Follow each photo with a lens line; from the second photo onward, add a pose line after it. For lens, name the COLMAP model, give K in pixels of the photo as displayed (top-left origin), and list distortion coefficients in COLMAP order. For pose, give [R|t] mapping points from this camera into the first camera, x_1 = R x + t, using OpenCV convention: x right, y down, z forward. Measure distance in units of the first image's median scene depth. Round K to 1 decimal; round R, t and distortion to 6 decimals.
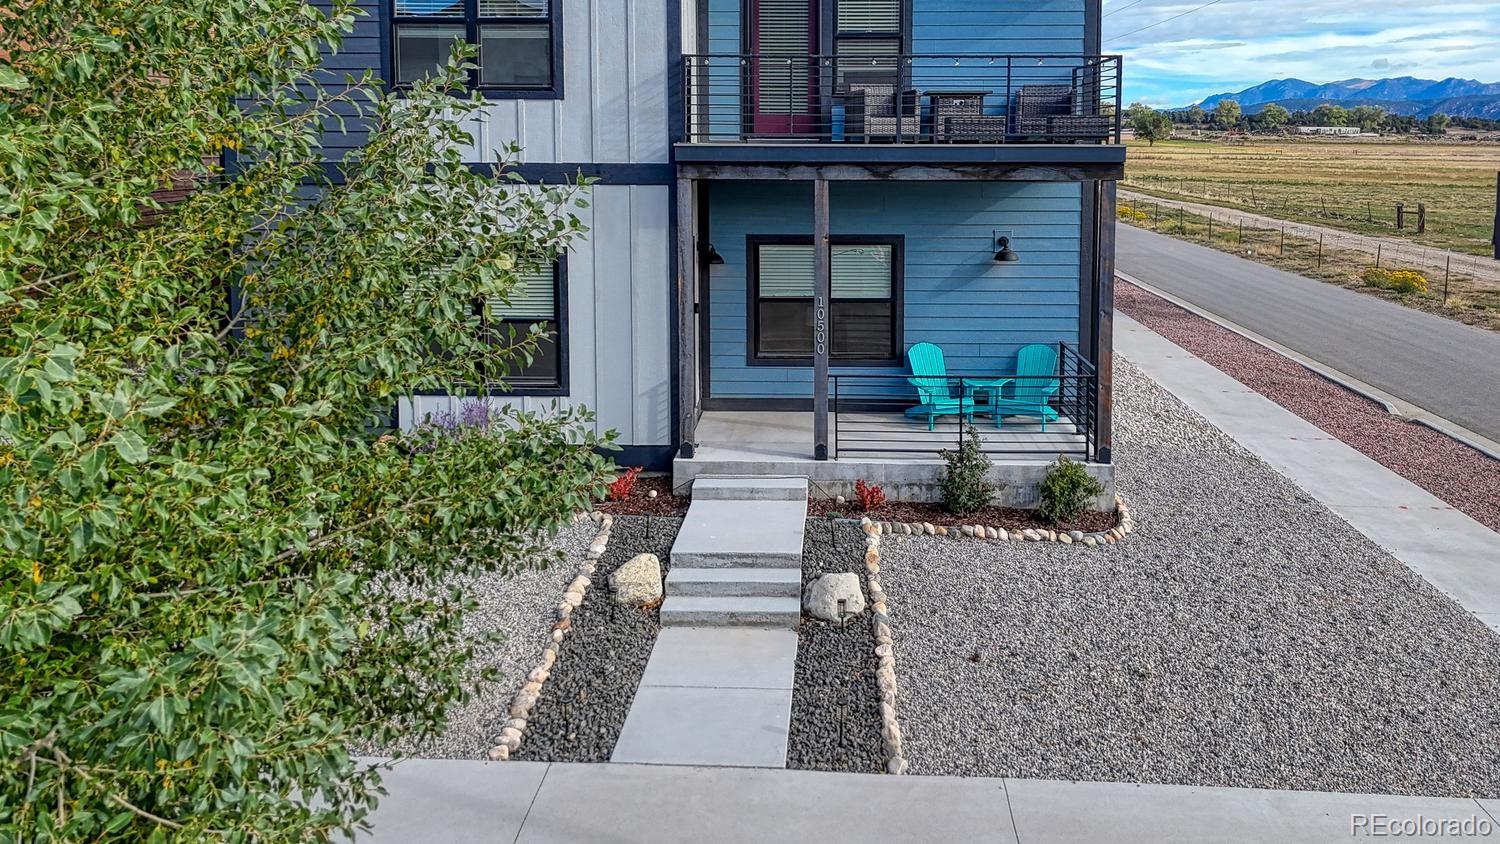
lens RADIAL K [[1100.9, 0, 750.1], [0, 1100.9, 287.5], [0, 0, 1]] dist [0.078358, -0.090371]
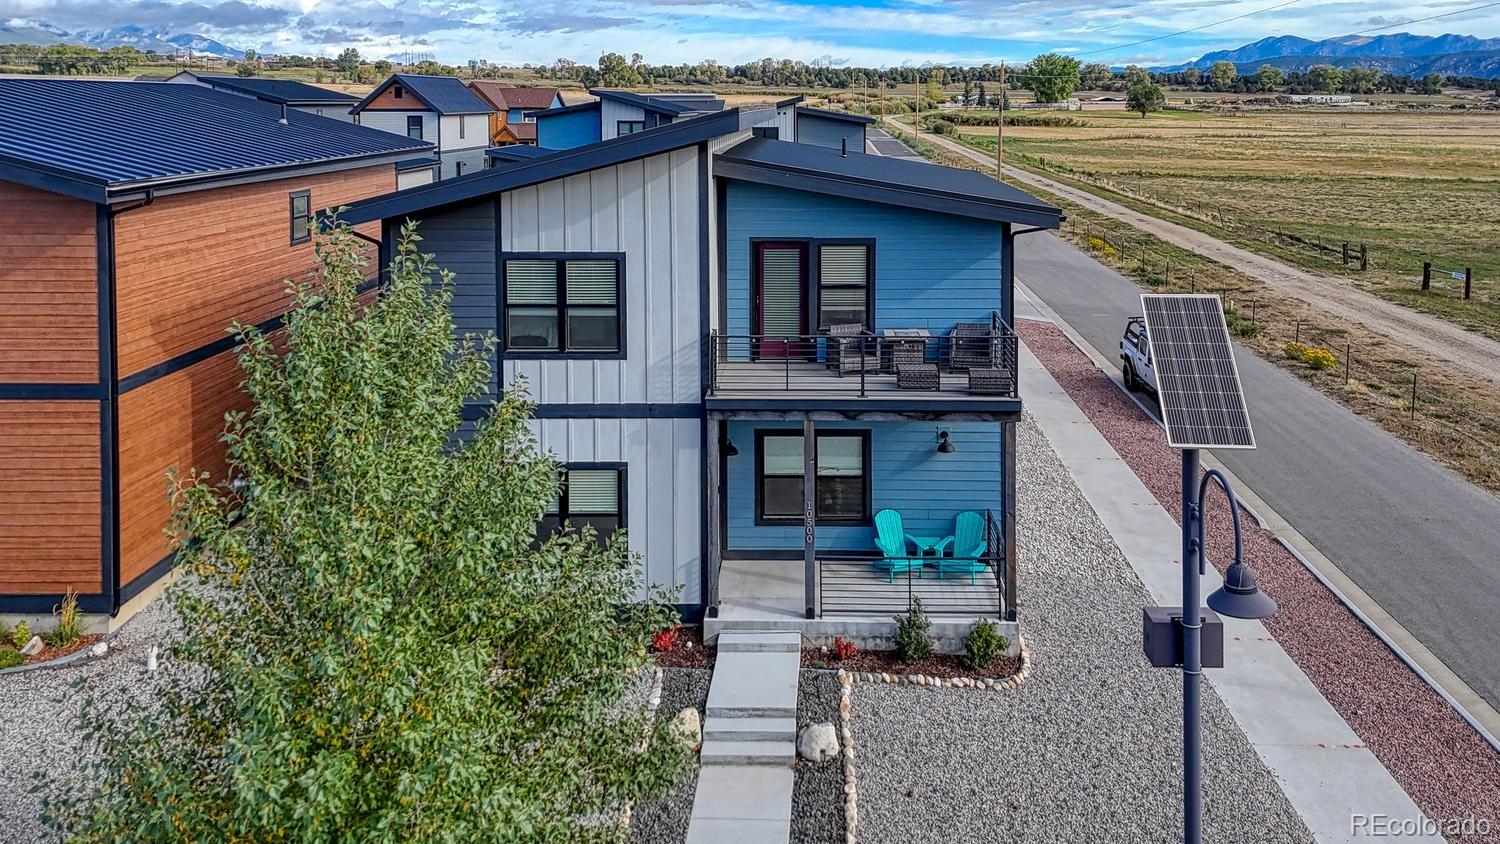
lens RADIAL K [[1119.9, 0, 755.2], [0, 1119.9, 200.0], [0, 0, 1]] dist [0.088583, -0.103800]
pose [[0.999965, -0.004437, 0.007083, -0.012847], [0.004683, 0.999374, -0.035078, -0.323608], [-0.006923, 0.035110, 0.999359, -0.447251]]
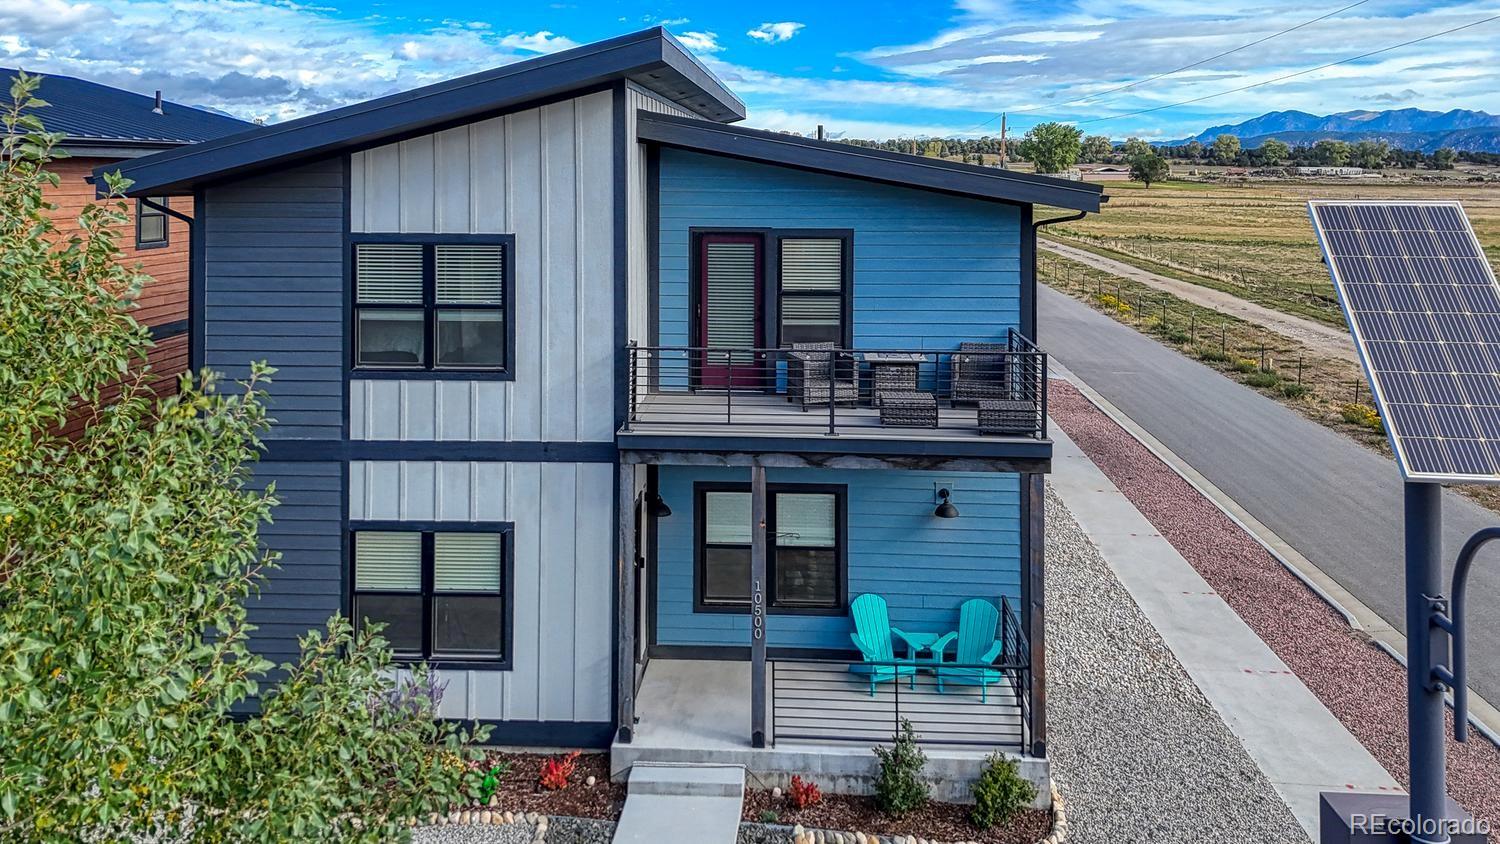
lens RADIAL K [[1117.8, 0, 729.4], [0, 1117.8, 195.9], [0, 0, 1]] dist [0.088617, -0.083979]
pose [[0.999877, 0.006957, -0.014039, 0.049342], [-0.008360, 0.994696, -0.102520, -0.238137], [0.013252, 0.102625, 0.994632, -0.081166]]
